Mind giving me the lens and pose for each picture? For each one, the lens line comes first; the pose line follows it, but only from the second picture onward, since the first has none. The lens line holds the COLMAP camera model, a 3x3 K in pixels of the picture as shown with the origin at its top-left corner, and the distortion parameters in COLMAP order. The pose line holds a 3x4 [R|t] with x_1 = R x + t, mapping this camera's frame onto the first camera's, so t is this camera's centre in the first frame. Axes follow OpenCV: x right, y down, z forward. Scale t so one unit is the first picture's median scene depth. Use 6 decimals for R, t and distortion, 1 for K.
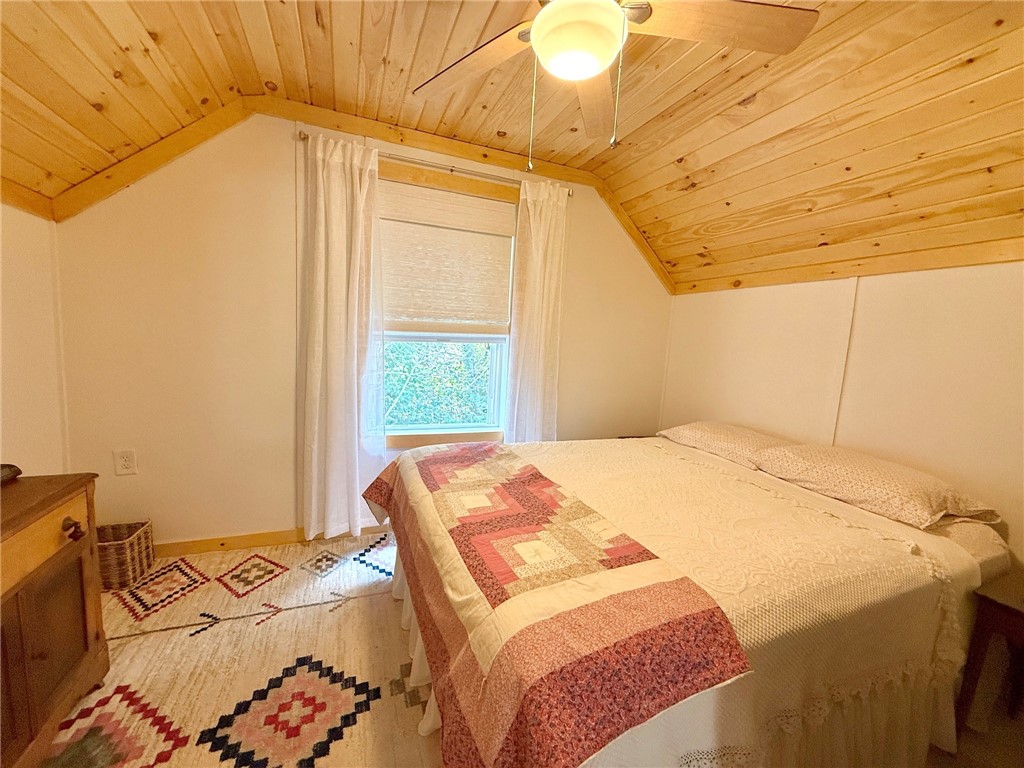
lens RADIAL K [[407.9, 0, 509.3], [0, 407.9, 383.9], [0, 0, 1]] dist [0.000221, 0.000077]
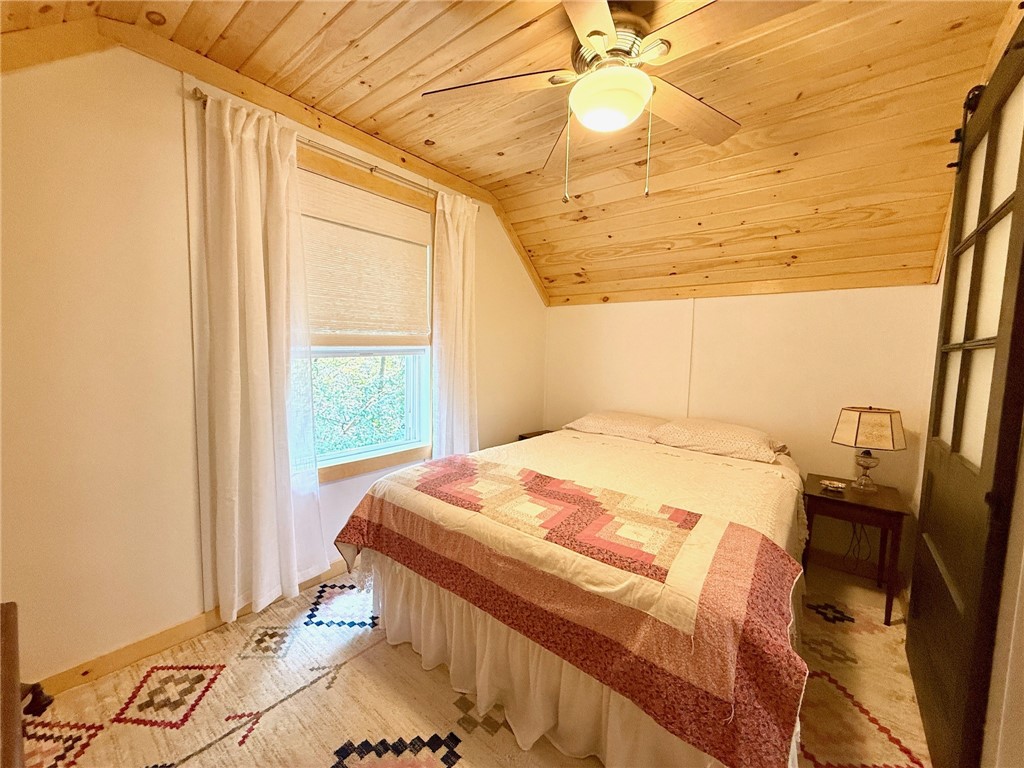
lens RADIAL K [[407.9, 0, 509.3], [0, 407.9, 383.9], [0, 0, 1]] dist [0.000221, 0.000077]
pose [[0.872507, -0.076455, 0.482582, -0.411731], [0.081912, 0.996591, 0.009792, -0.030187], [-0.481686, 0.030986, 0.875796, 0.070682]]
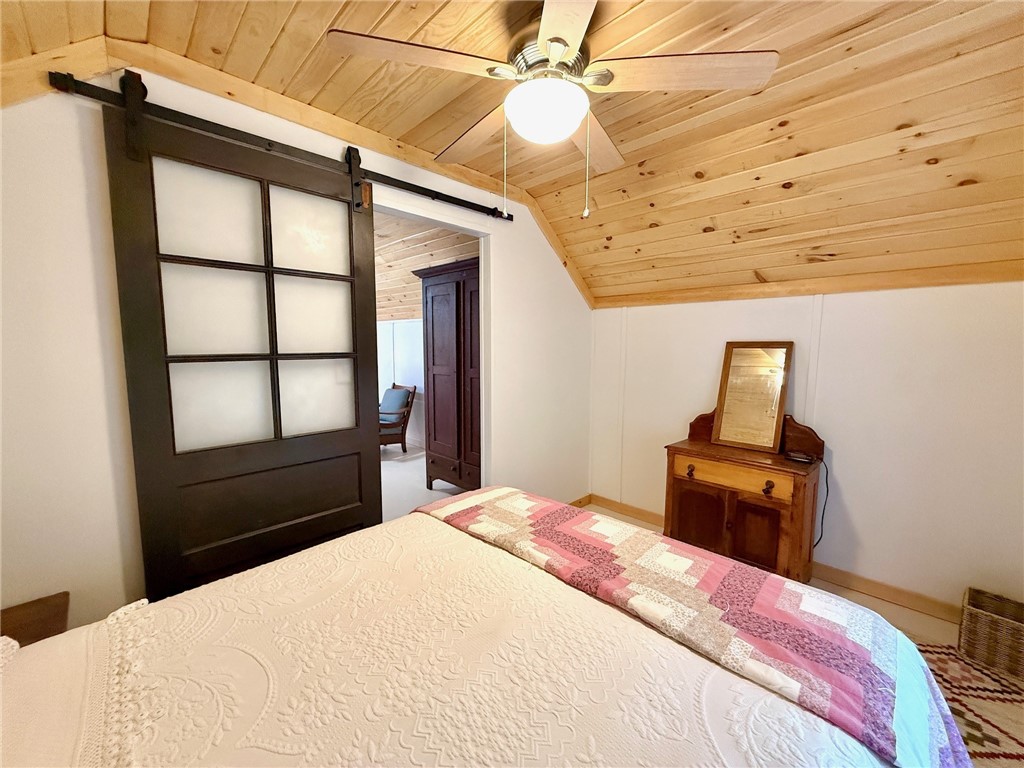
lens RADIAL K [[407.9, 0, 509.3], [0, 407.9, 383.9], [0, 0, 1]] dist [0.000221, 0.000077]
pose [[-0.921111, -0.023797, -0.388573, 0.386709], [-0.101014, 0.978554, 0.179523, -0.168125], [0.375967, 0.204611, -0.903760, 1.213424]]
